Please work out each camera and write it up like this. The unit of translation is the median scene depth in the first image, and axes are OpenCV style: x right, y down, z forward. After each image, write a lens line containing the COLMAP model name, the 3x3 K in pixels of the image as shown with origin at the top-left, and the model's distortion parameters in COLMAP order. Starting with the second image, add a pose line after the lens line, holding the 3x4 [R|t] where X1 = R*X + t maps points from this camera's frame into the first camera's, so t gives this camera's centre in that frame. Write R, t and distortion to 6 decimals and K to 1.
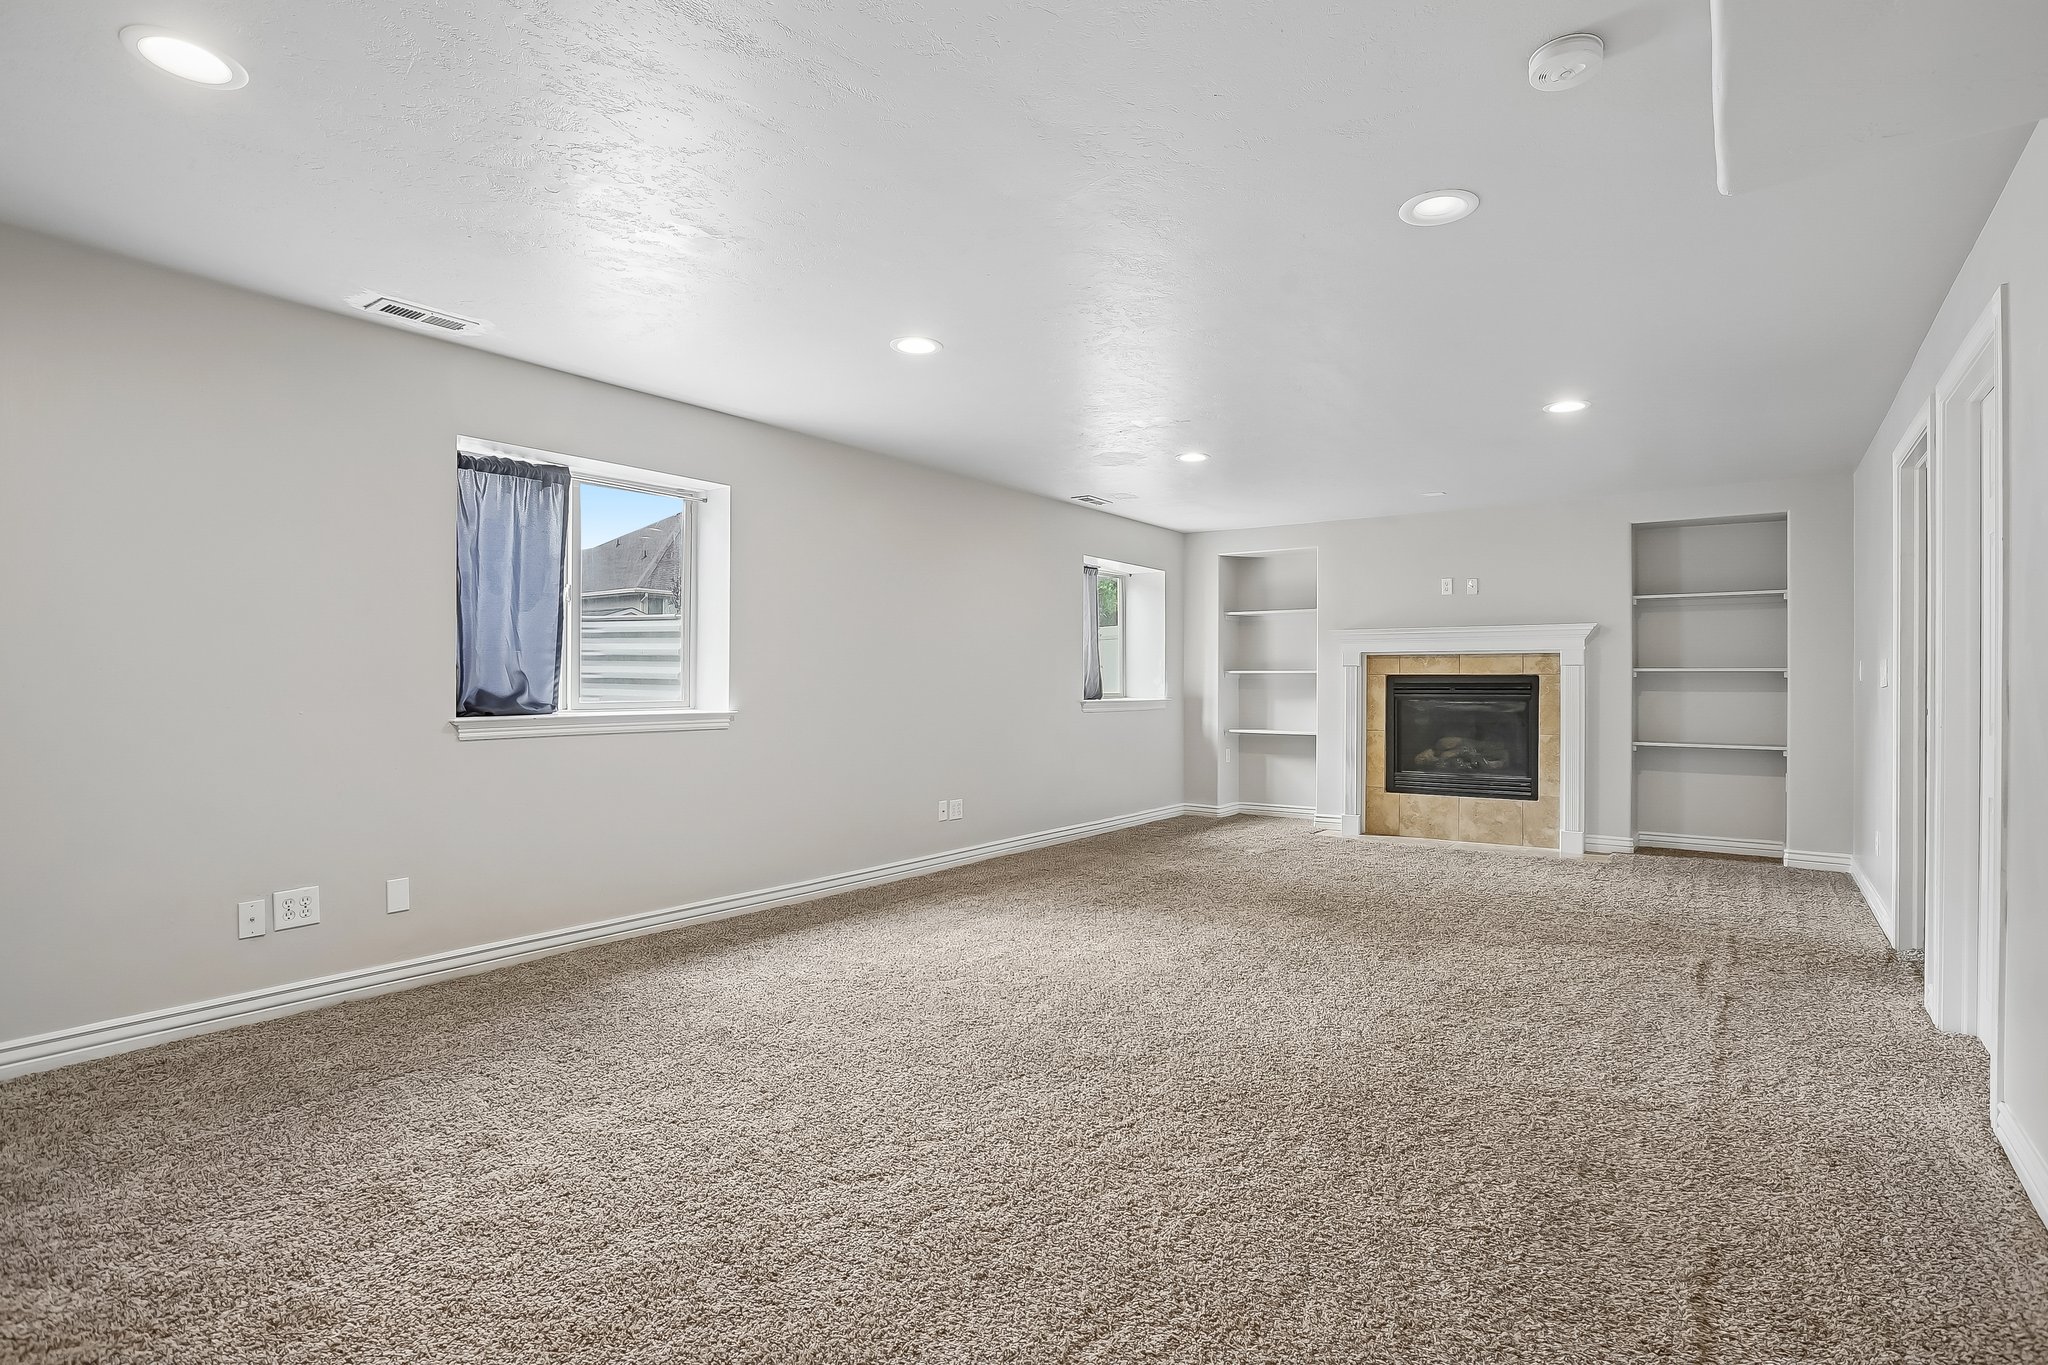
lens RADIAL K [[972.9, 0, 1028.7], [0, 972.9, 687.2], [0, 0, 1]] dist [-0.040975, 0.014986]
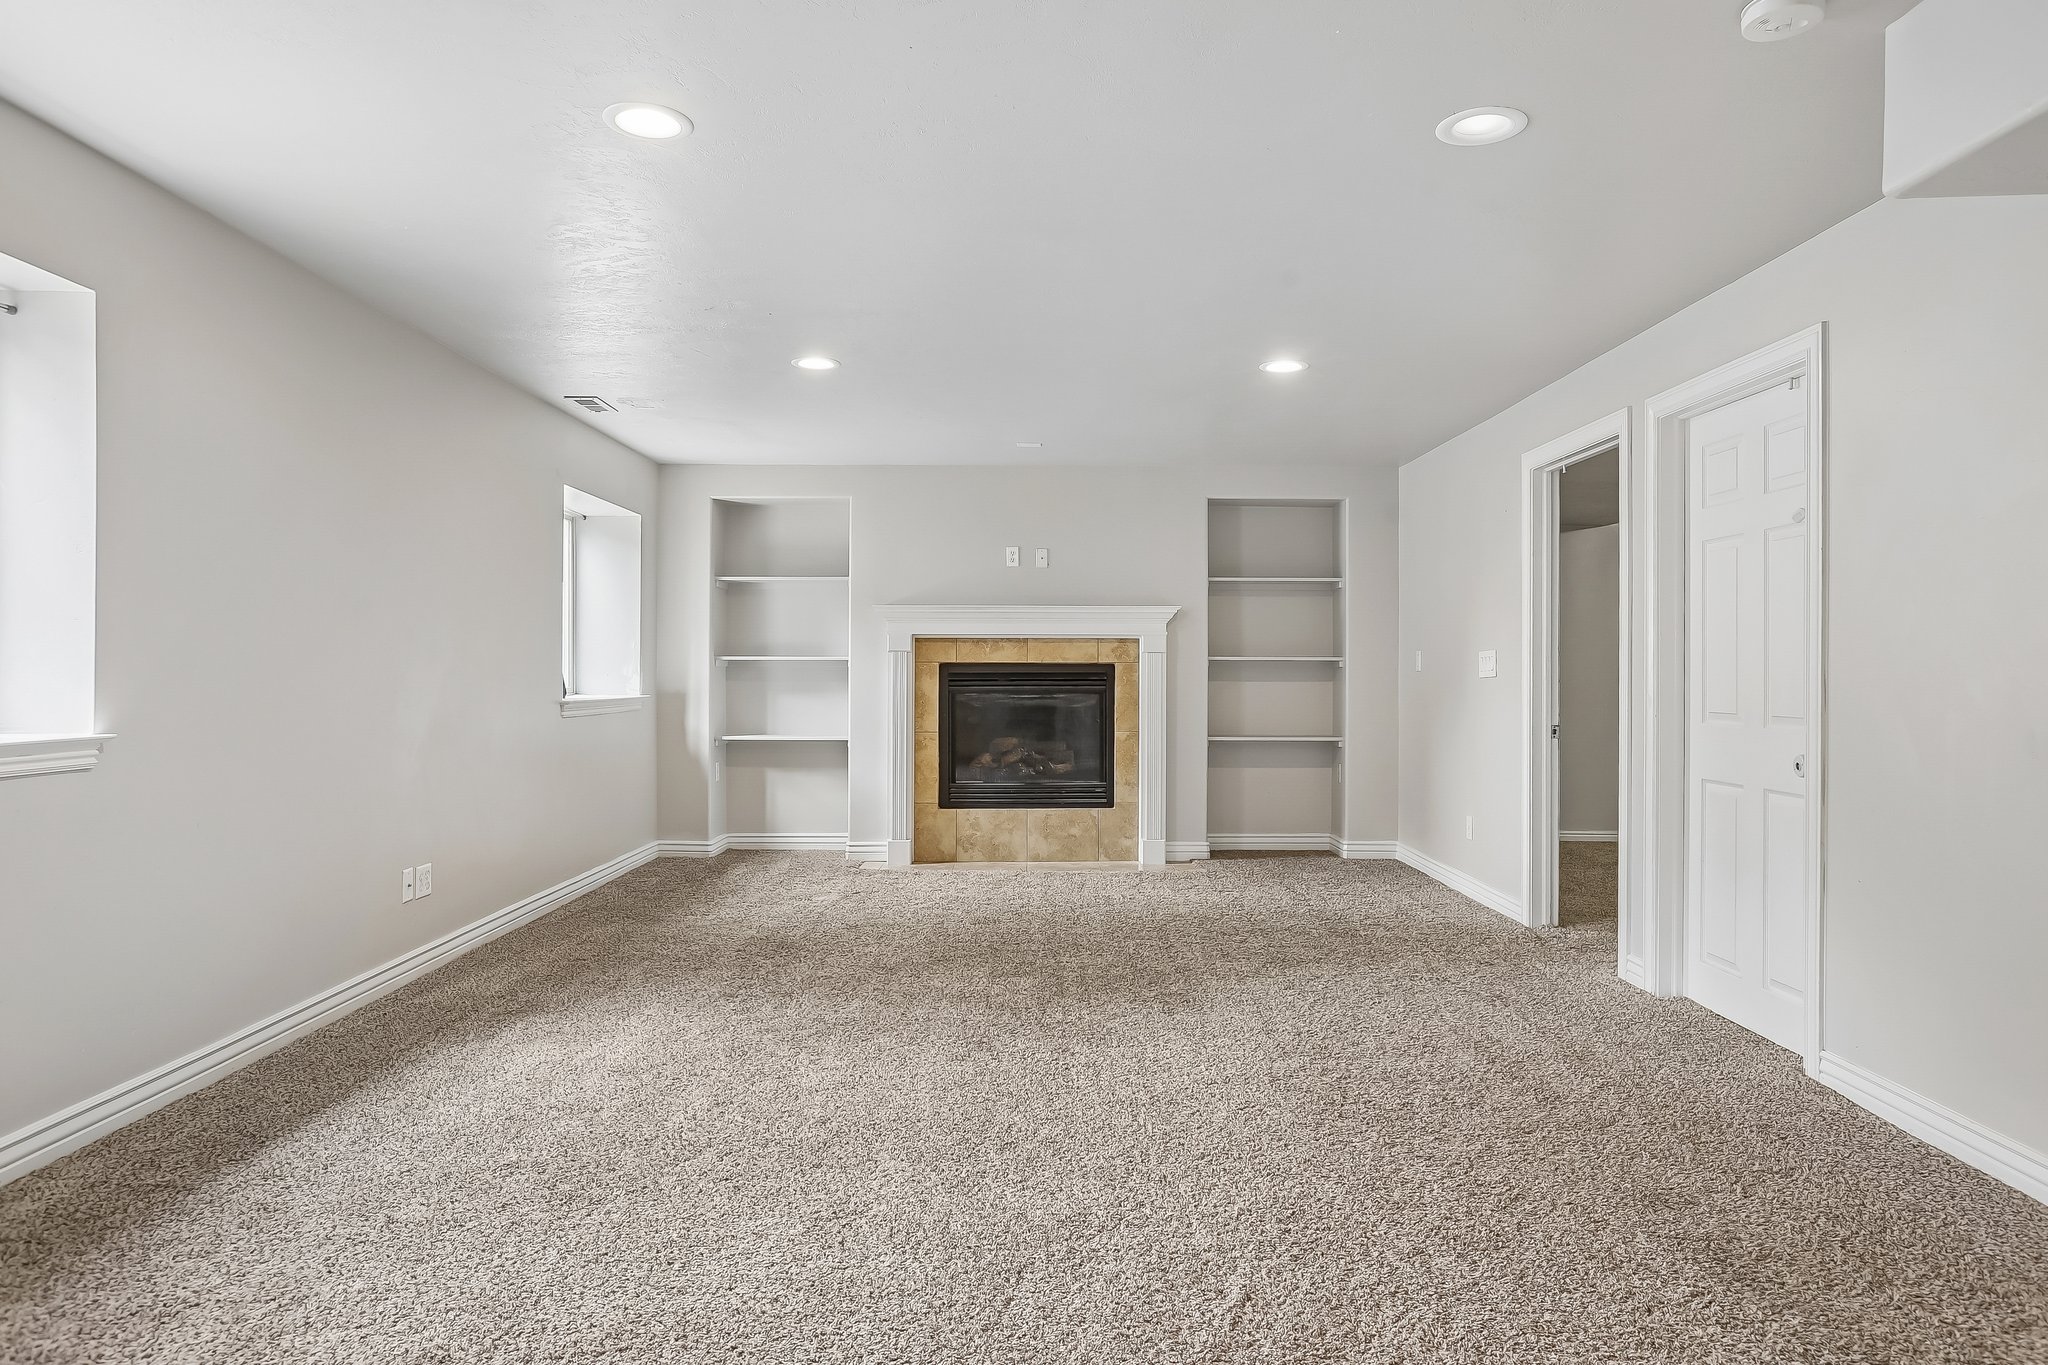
lens RADIAL K [[1260.9, 0, 1018.5], [0, 1260.9, 669.7], [0, 0, 1]] dist [-0.007529, 0.010547]
pose [[0.808070, -0.000857, 0.589086, -0.216144], [0.003497, 0.999988, -0.003341, -0.003703], [-0.589076, 0.004760, 0.808063, 0.125911]]
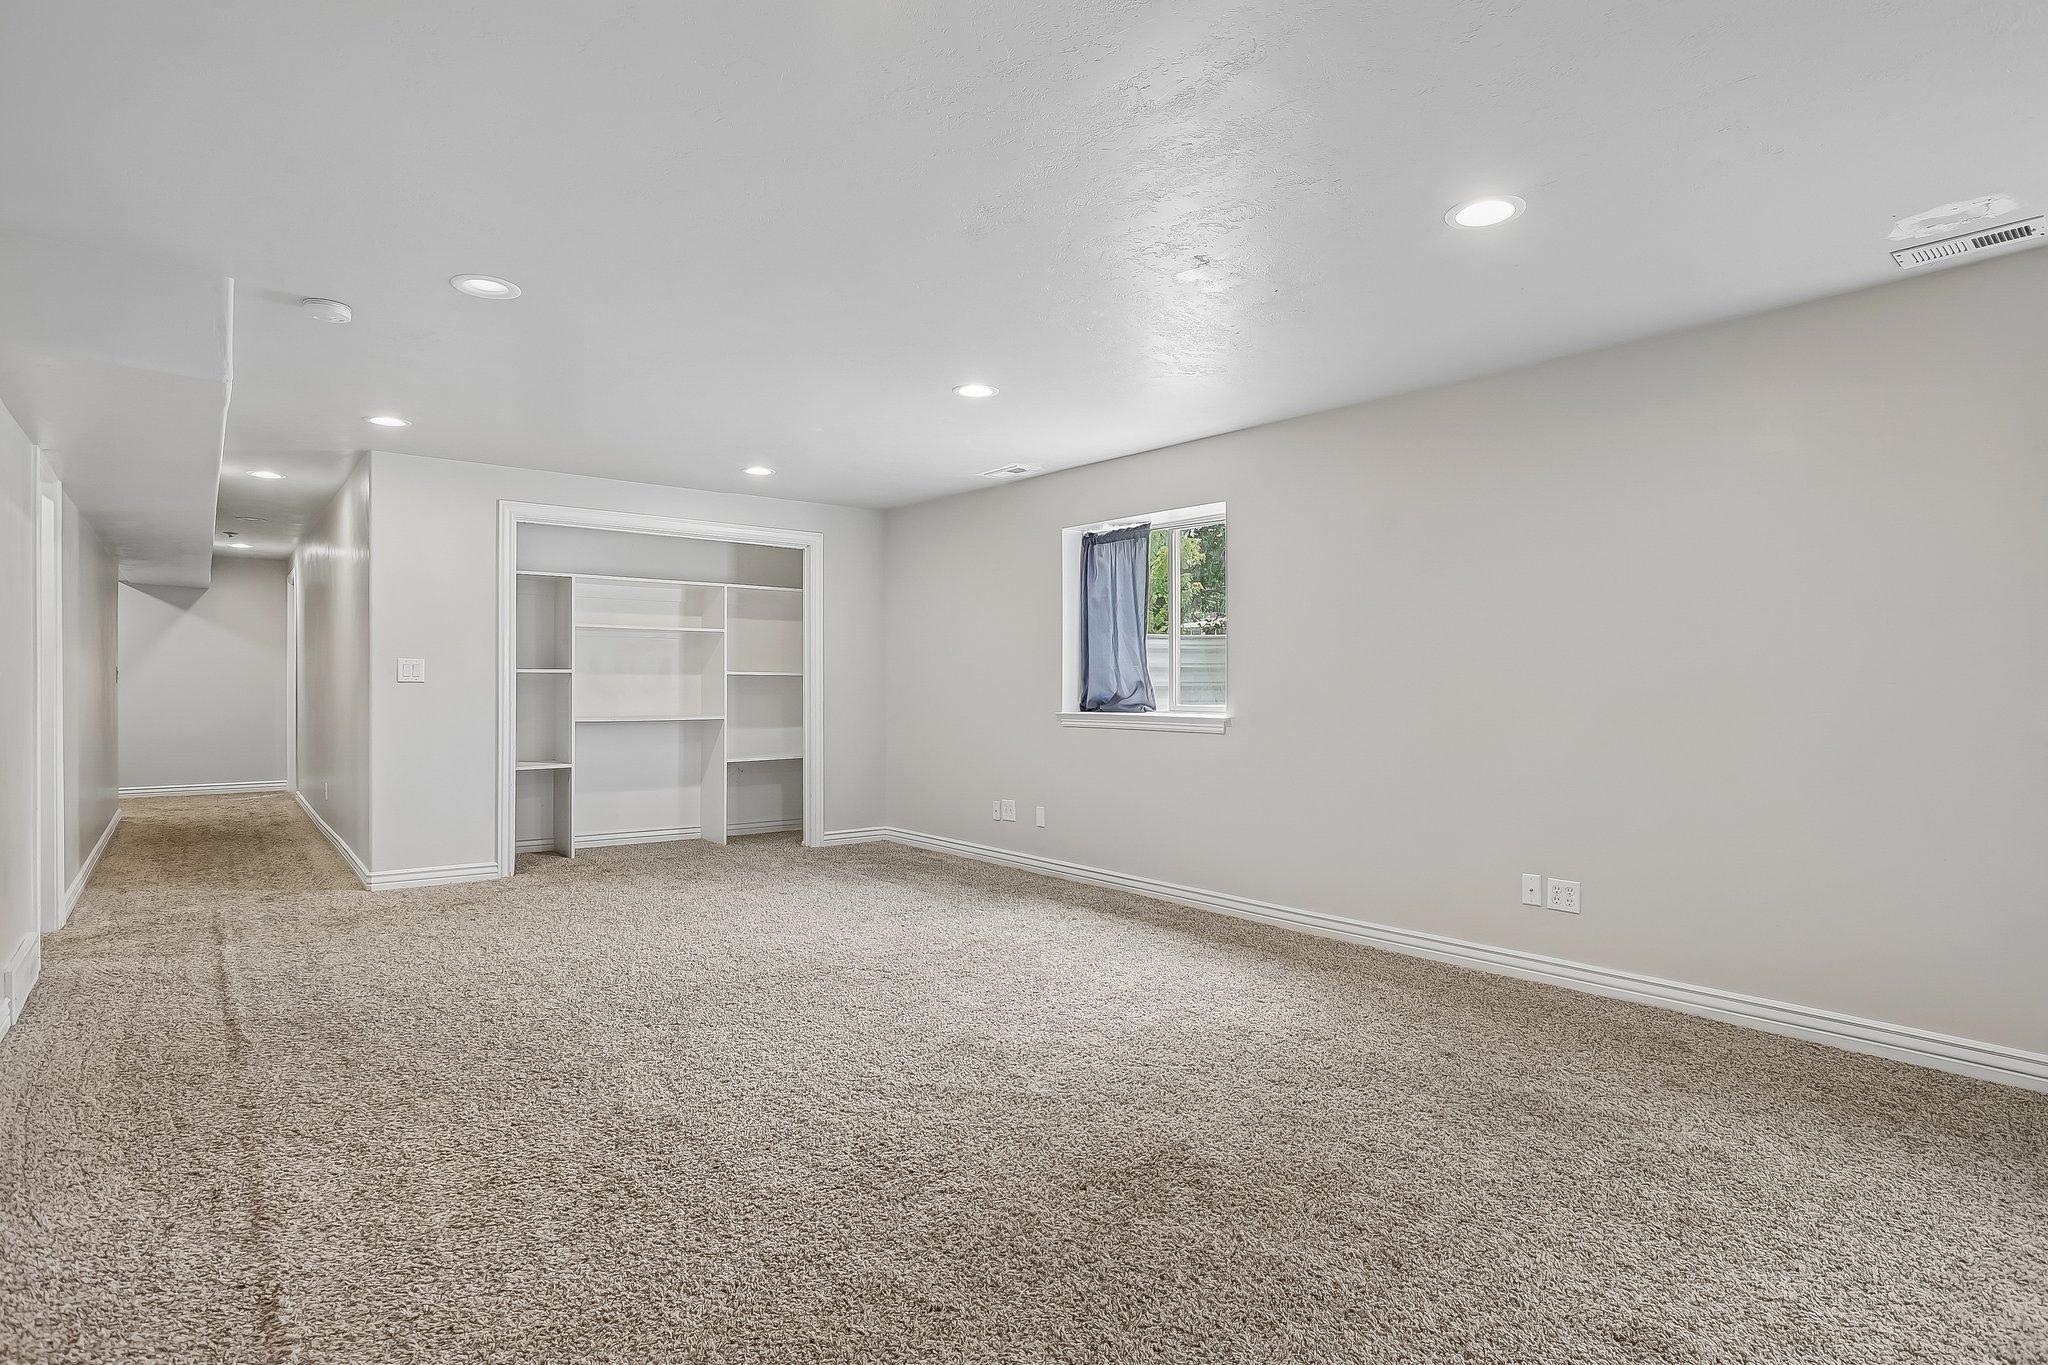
lens RADIAL K [[1037.1, 0, 1025.0], [0, 1037.1, 686.6], [0, 0, 1]] dist [-0.031308, 0.000074]
pose [[-0.237328, 0.003297, -0.971424, 0.581823], [-0.002252, 0.999990, 0.003944, -0.008429], [0.971427, 0.003124, -0.237318, 0.743165]]
